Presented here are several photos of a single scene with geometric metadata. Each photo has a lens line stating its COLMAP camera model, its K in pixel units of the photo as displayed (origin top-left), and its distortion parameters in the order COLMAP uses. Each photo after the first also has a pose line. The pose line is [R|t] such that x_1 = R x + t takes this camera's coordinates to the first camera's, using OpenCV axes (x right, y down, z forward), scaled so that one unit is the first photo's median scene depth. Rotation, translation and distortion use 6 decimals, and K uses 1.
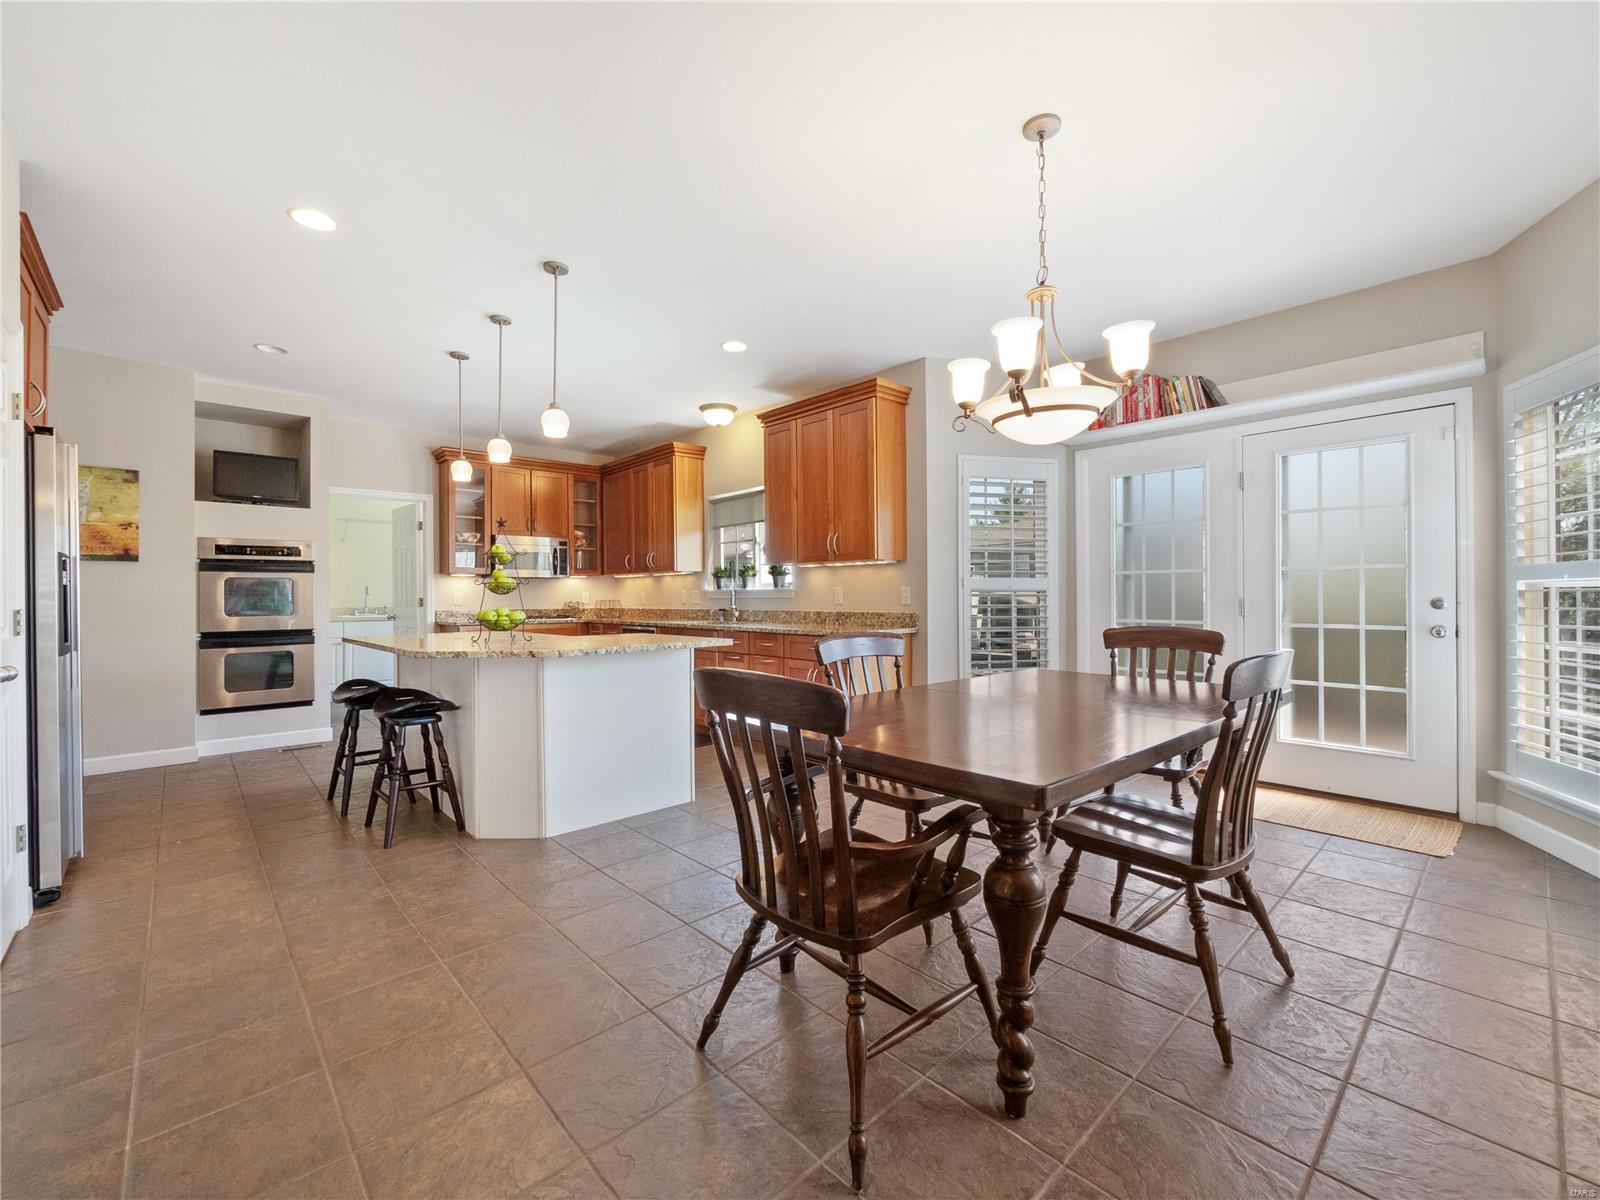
lens RADIAL K [[687.6, 0, 803.9], [0, 687.6, 596.8], [0, 0, 1]] dist [-0.006650, 0.000231]
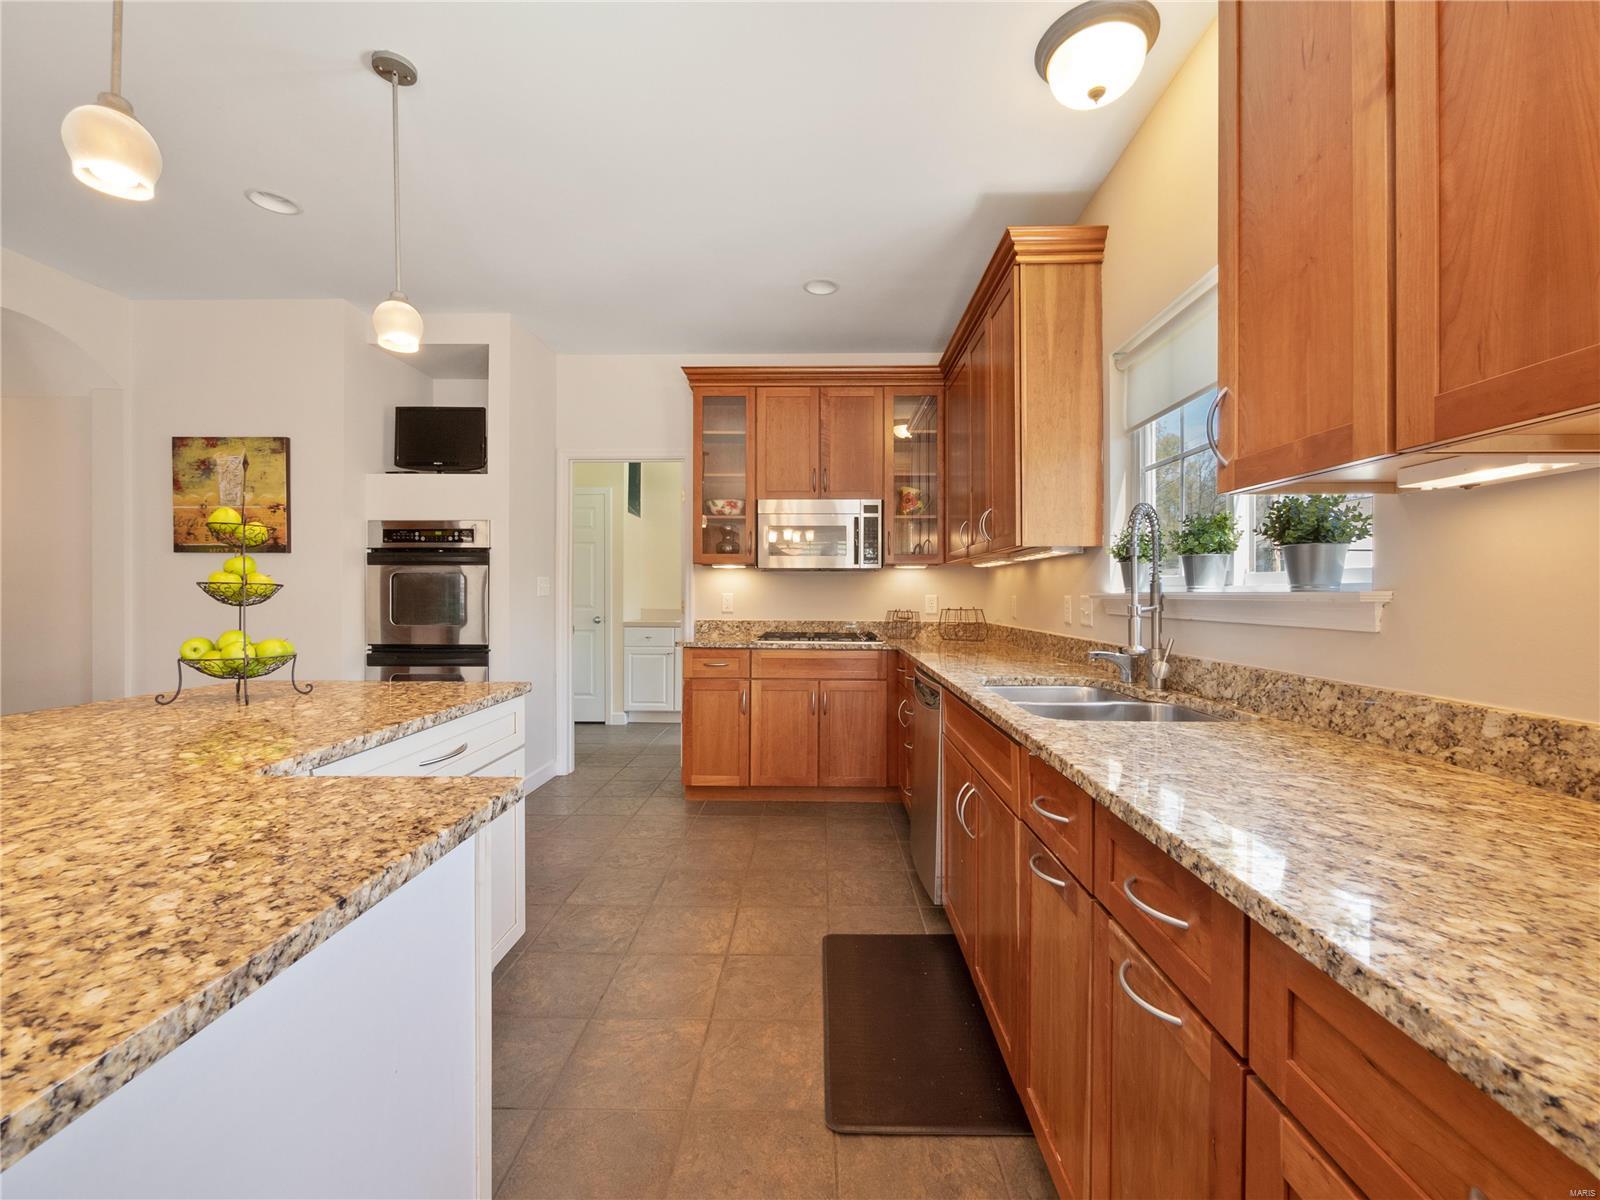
lens RADIAL K [[687.6, 0, 803.1], [0, 687.6, 596.2], [0, 0, 1]] dist [-0.006650, 0.000231]
pose [[0.726140, 0.011953, -0.687443, 0.001776], [-0.009469, 0.999928, 0.007384, -0.011318], [0.687482, 0.001148, 0.726201, 0.716052]]
